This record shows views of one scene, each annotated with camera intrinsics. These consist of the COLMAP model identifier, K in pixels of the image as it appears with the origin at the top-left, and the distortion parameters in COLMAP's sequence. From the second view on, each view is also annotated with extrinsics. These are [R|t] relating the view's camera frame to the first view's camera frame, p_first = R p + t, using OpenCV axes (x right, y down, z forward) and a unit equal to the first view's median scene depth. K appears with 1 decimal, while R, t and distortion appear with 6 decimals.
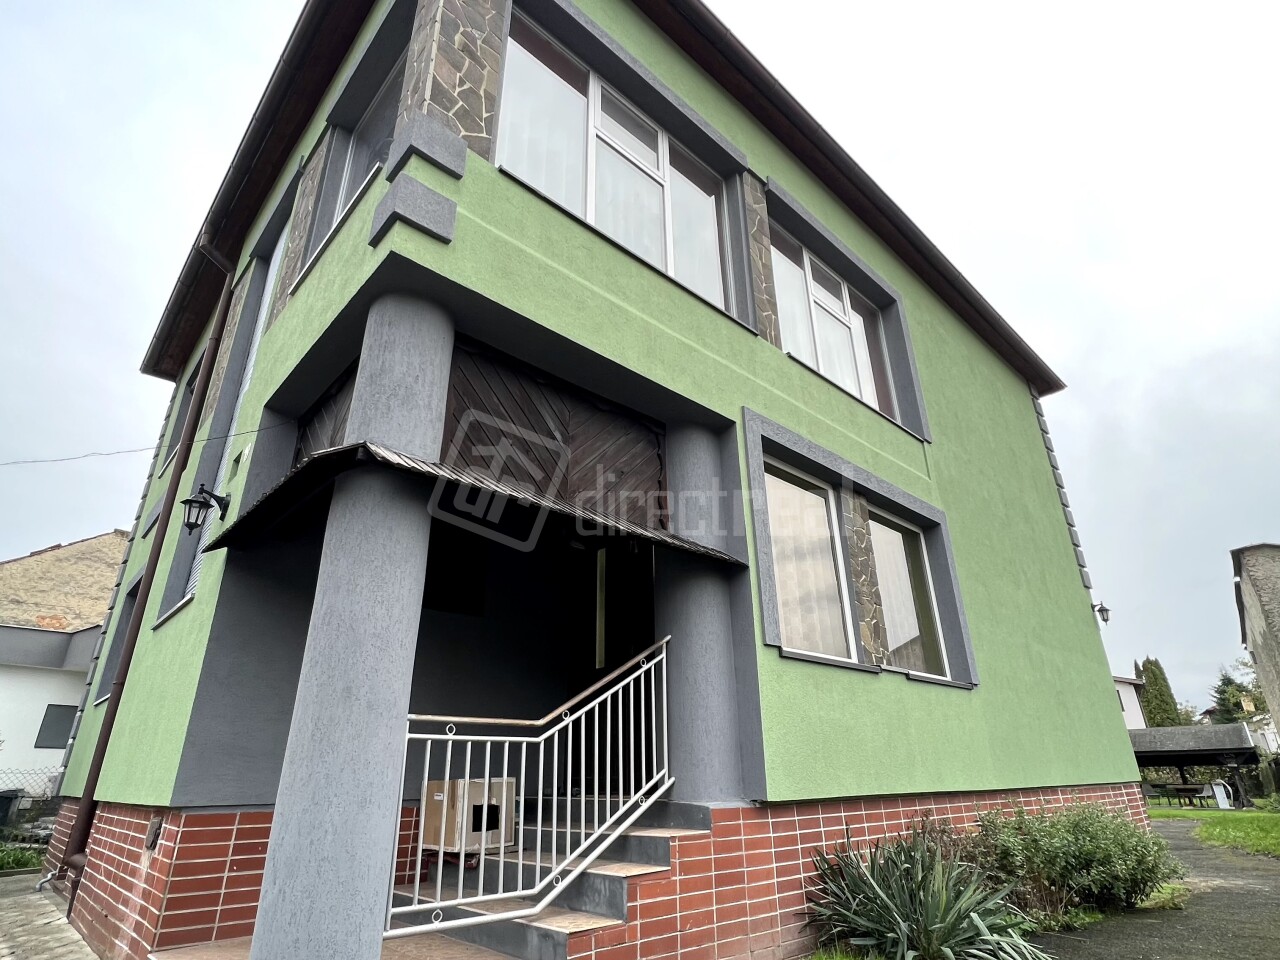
lens RADIAL K [[676.4, 0, 636.2], [0, 676.4, 478.5], [0, 0, 1]] dist [-0.005138, 0.001389]
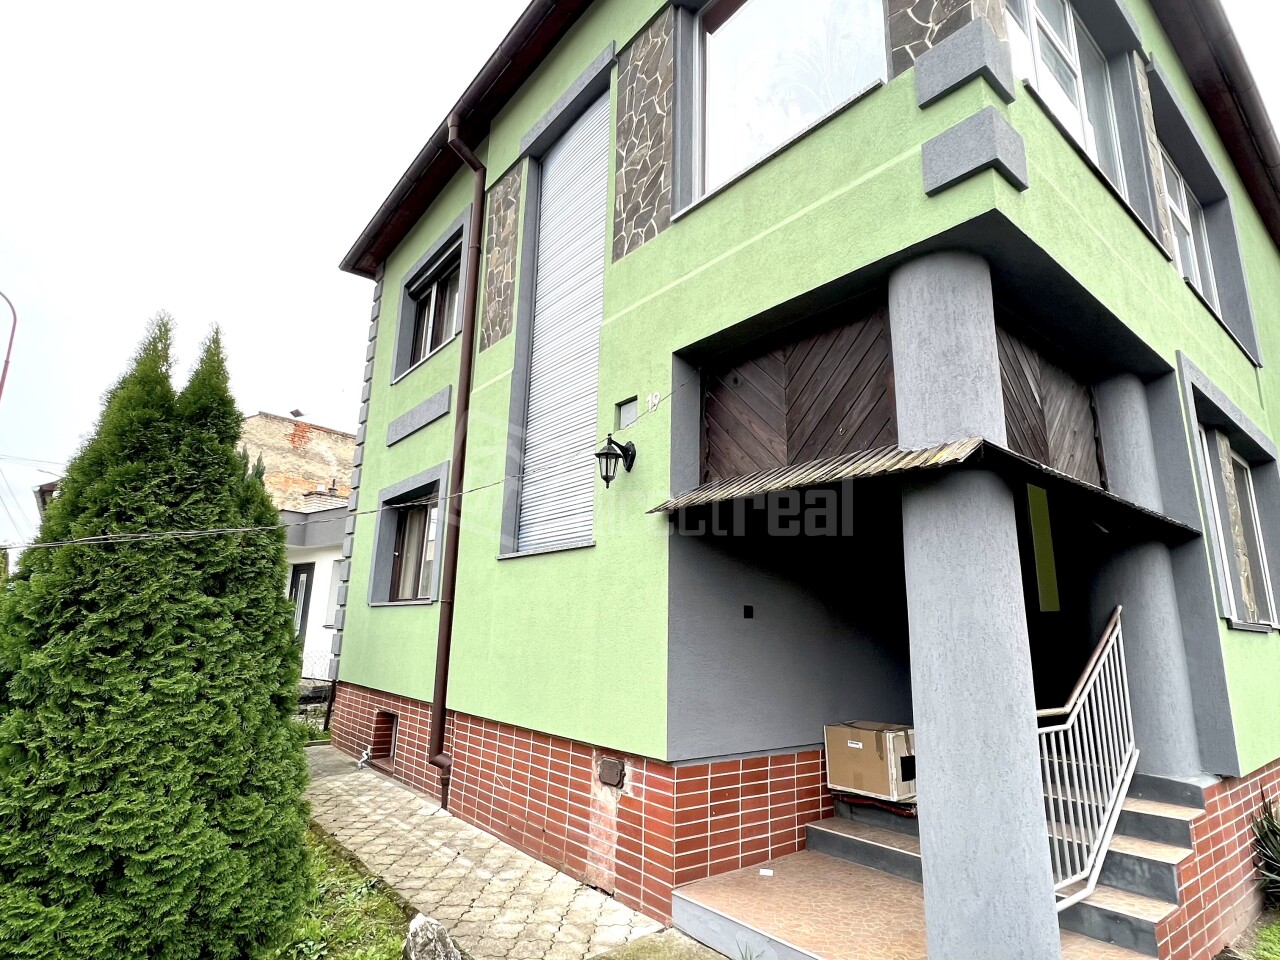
lens RADIAL K [[676.4, 0, 636.2], [0, 676.4, 478.5], [0, 0, 1]] dist [-0.005138, 0.001389]
pose [[0.997008, 0.023129, -0.073750, -0.502808], [-0.008852, 0.982067, 0.188324, -0.105941], [0.076783, -0.187108, 0.979334, 0.038652]]
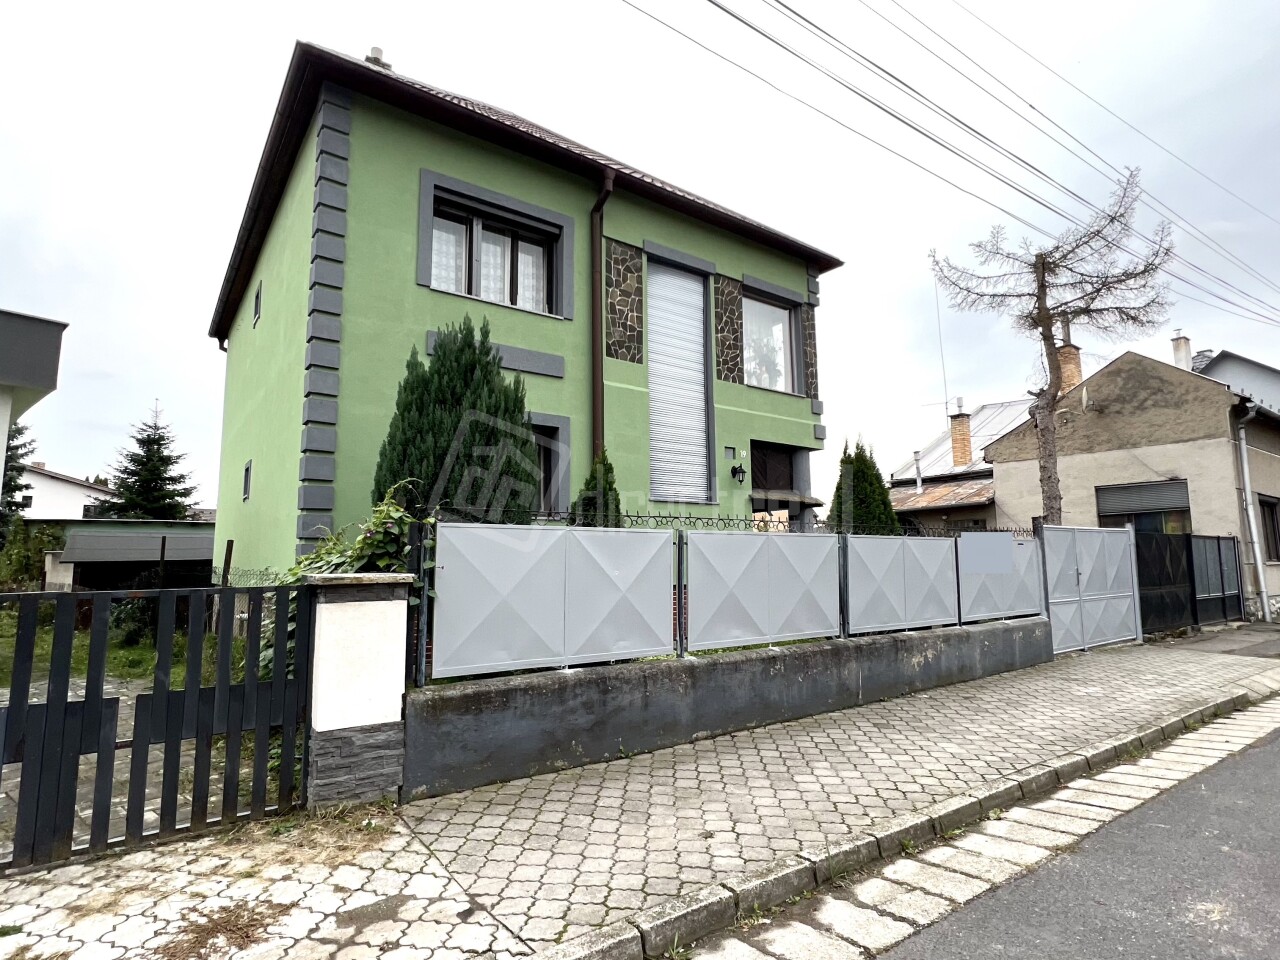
lens RADIAL K [[676.4, 0, 636.2], [0, 676.4, 478.5], [0, 0, 1]] dist [-0.005138, 0.001389]
pose [[0.110360, 0.135596, 0.984599, -2.944635], [-0.392241, 0.916182, -0.082209, 0.389255], [-0.913218, -0.377127, 0.154296, 0.895763]]
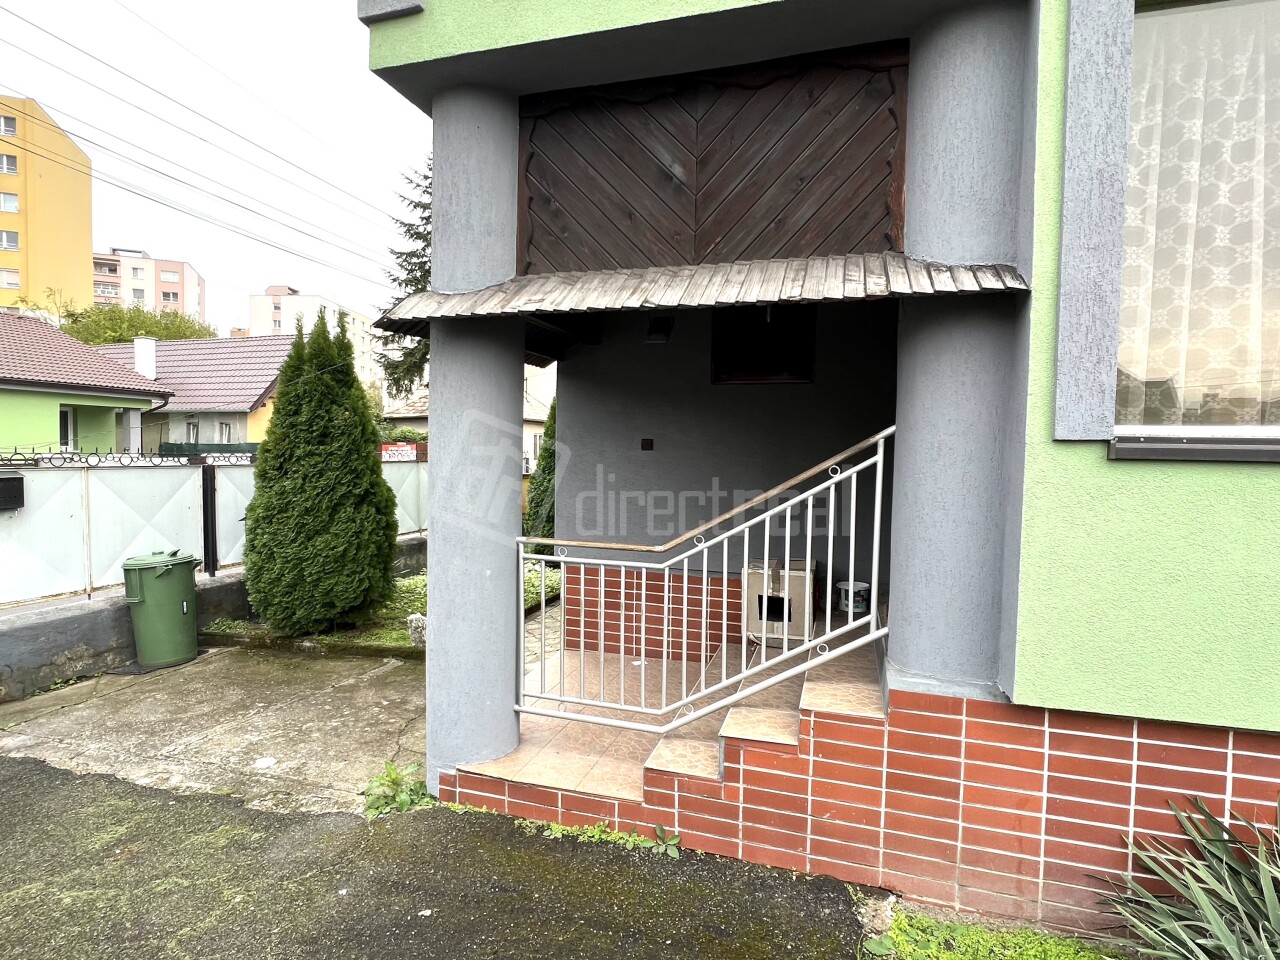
lens RADIAL K [[680.6, 0, 636.3], [0, 680.6, 477.8], [0, 0, 1]] dist [-0.003757, 0.000690]
pose [[0.500612, 0.059552, -0.863621, 0.427730], [0.326605, 0.910910, 0.252135, 0.031591], [0.801696, -0.408285, 0.436562, 0.447473]]
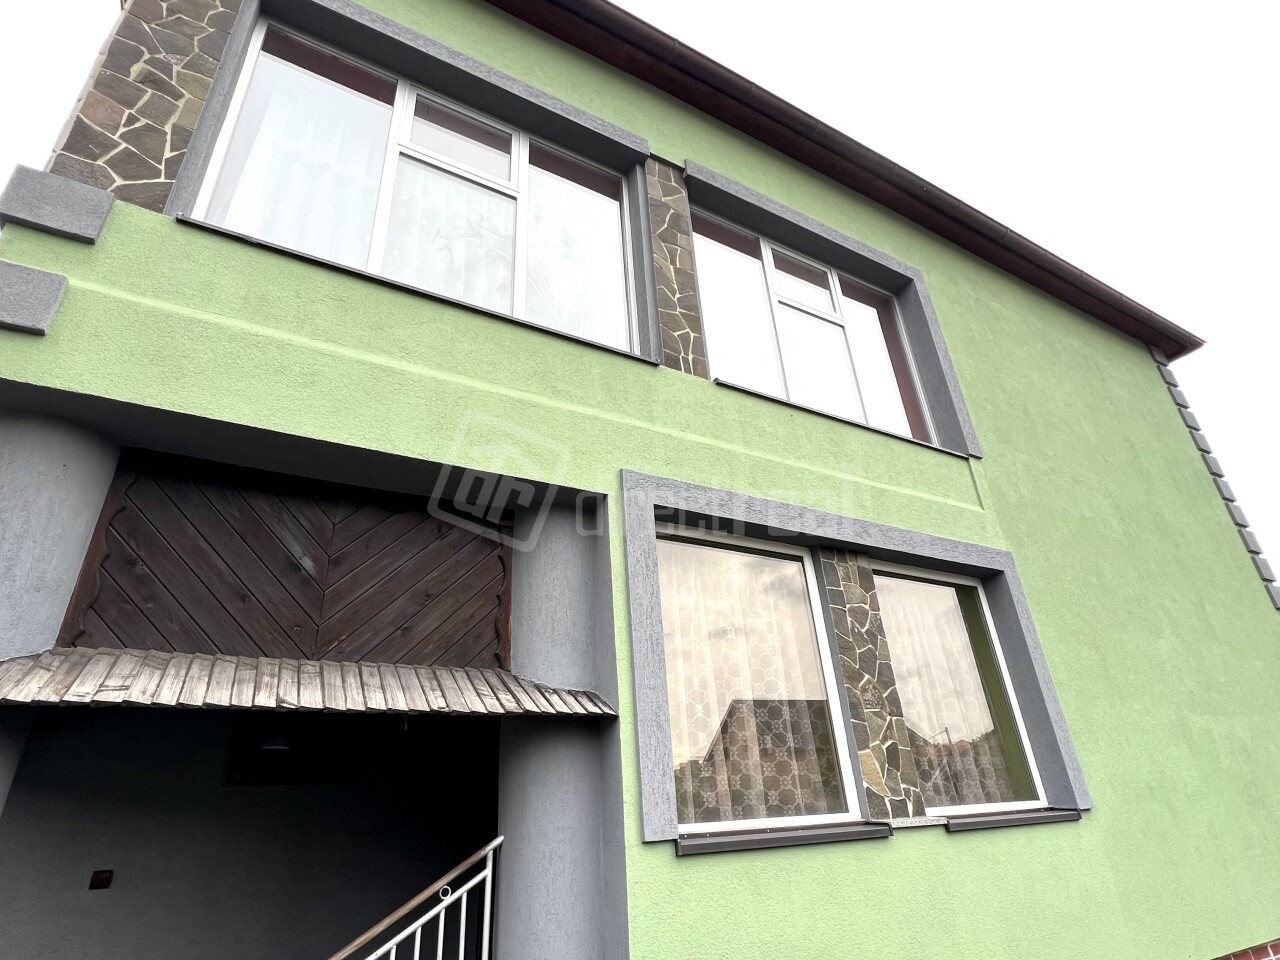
lens RADIAL K [[680.6, 0, 636.3], [0, 680.6, 477.8], [0, 0, 1]] dist [-0.003757, 0.000690]
pose [[0.972256, -0.144097, -0.184267, 0.313587], [0.134180, 0.988805, -0.065264, -0.050832], [0.191608, 0.038728, 0.980707, 0.309575]]
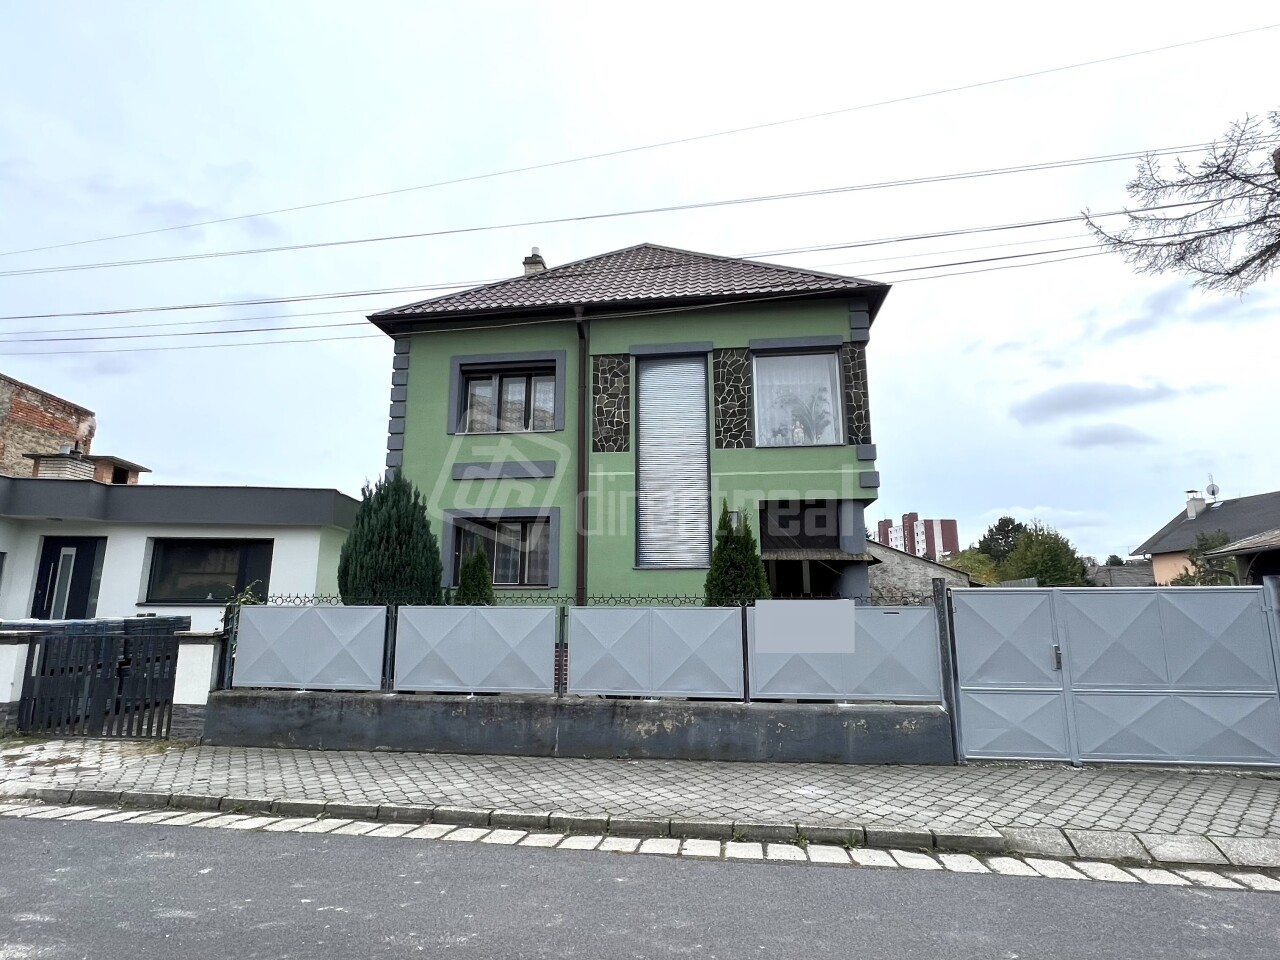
lens RADIAL K [[676.4, 0, 636.2], [0, 676.4, 478.5], [0, 0, 1]] dist [-0.005138, 0.001389]
pose [[0.769559, 0.137366, 0.623626, -2.403648], [-0.268354, 0.955738, 0.120631, -0.353537], [-0.579452, -0.260185, 0.772359, -0.662169]]
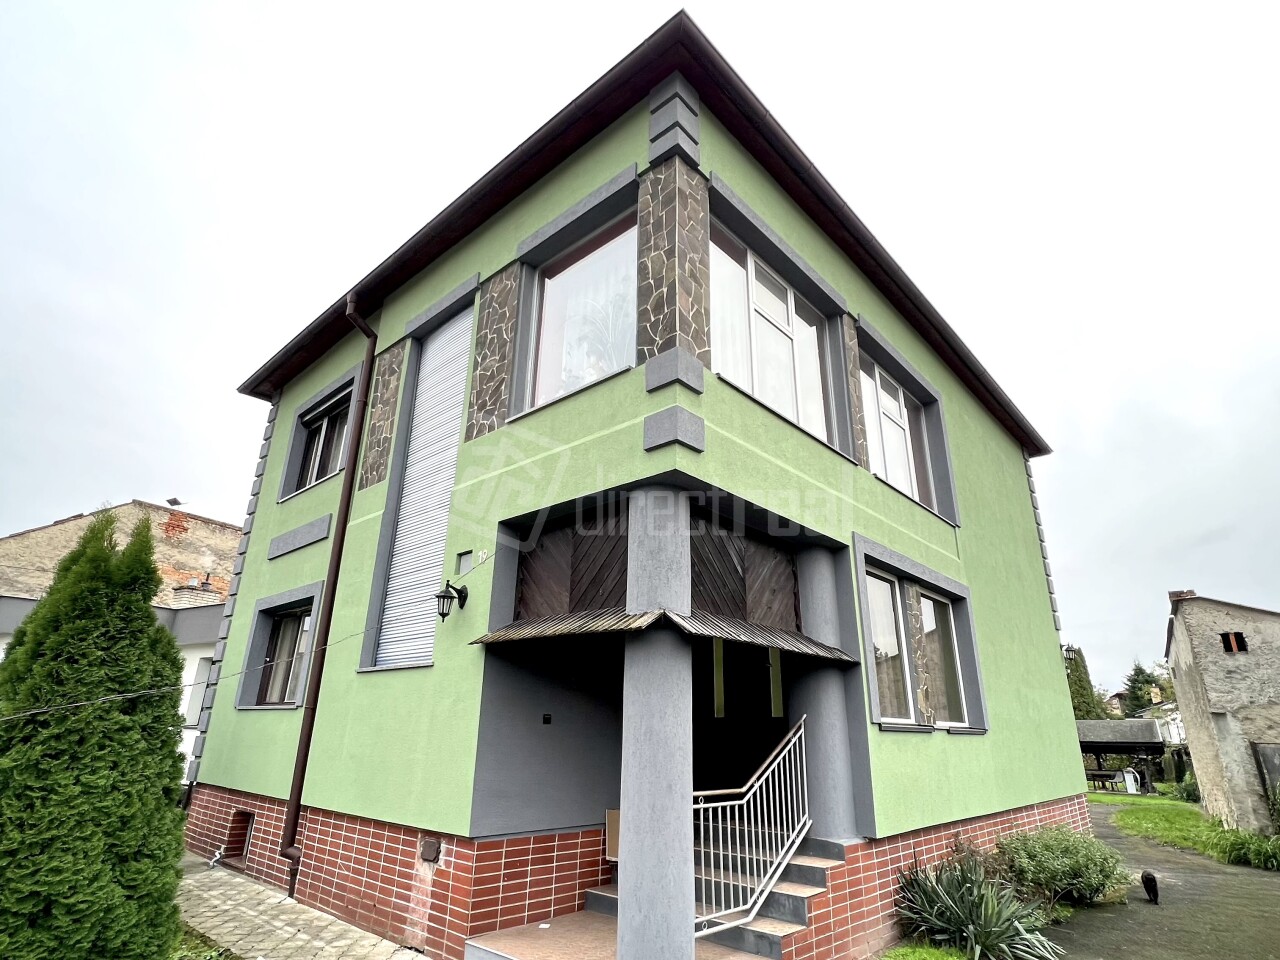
lens RADIAL K [[676.4, 0, 636.2], [0, 676.4, 478.5], [0, 0, 1]] dist [-0.005138, 0.001389]
pose [[0.996053, 0.059069, 0.066251, -0.361978], [-0.062748, 0.996519, 0.054892, -0.262359], [-0.062778, -0.058832, 0.996292, -0.275408]]
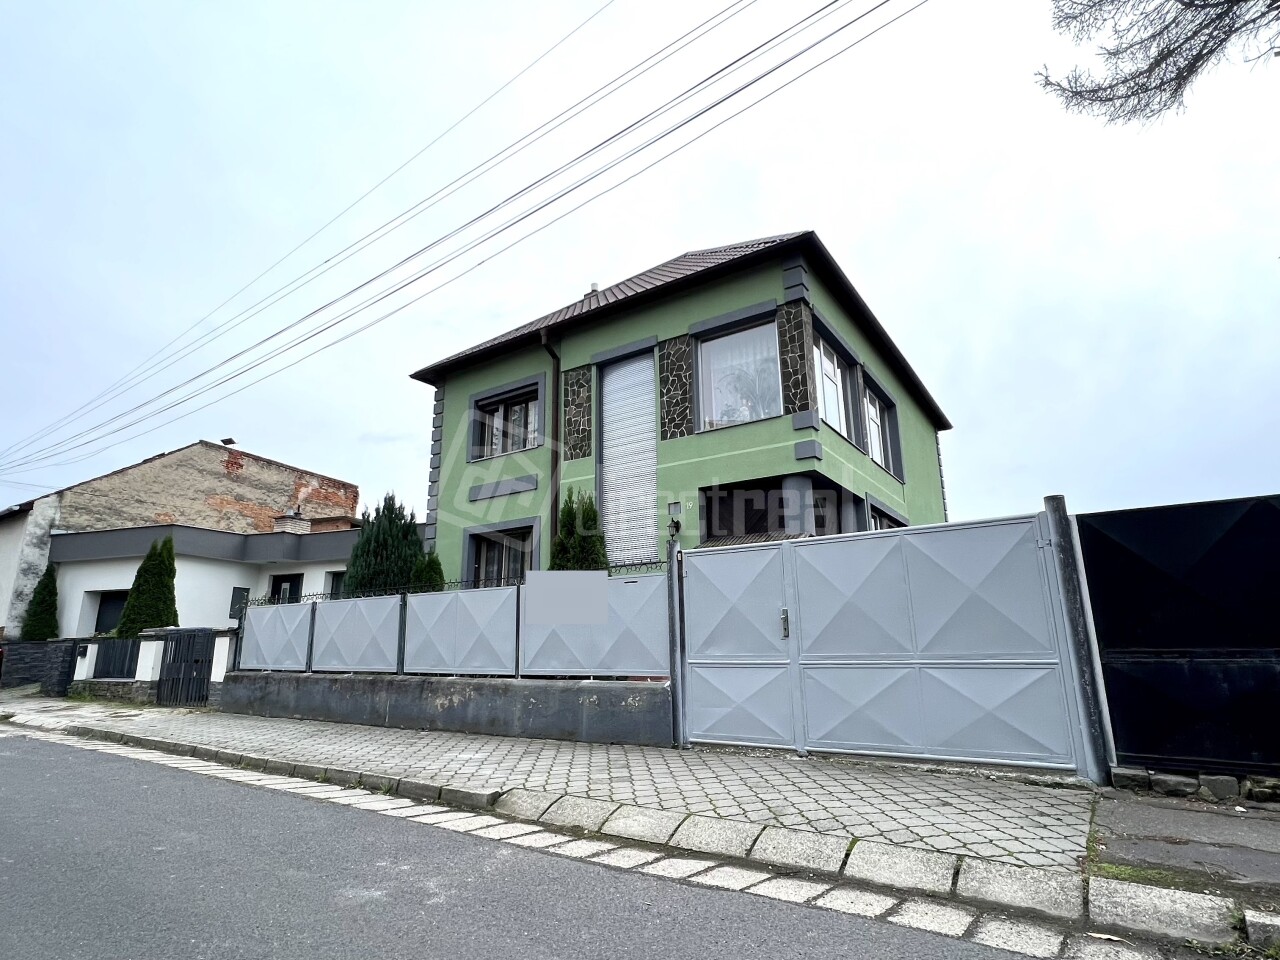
lens RADIAL K [[676.4, 0, 636.2], [0, 676.4, 478.5], [0, 0, 1]] dist [-0.005138, 0.001389]
pose [[0.974639, 0.059359, 0.215765, -1.239251], [-0.093729, 0.983813, 0.152730, -0.469685], [-0.203207, -0.169080, 0.964427, -1.250439]]
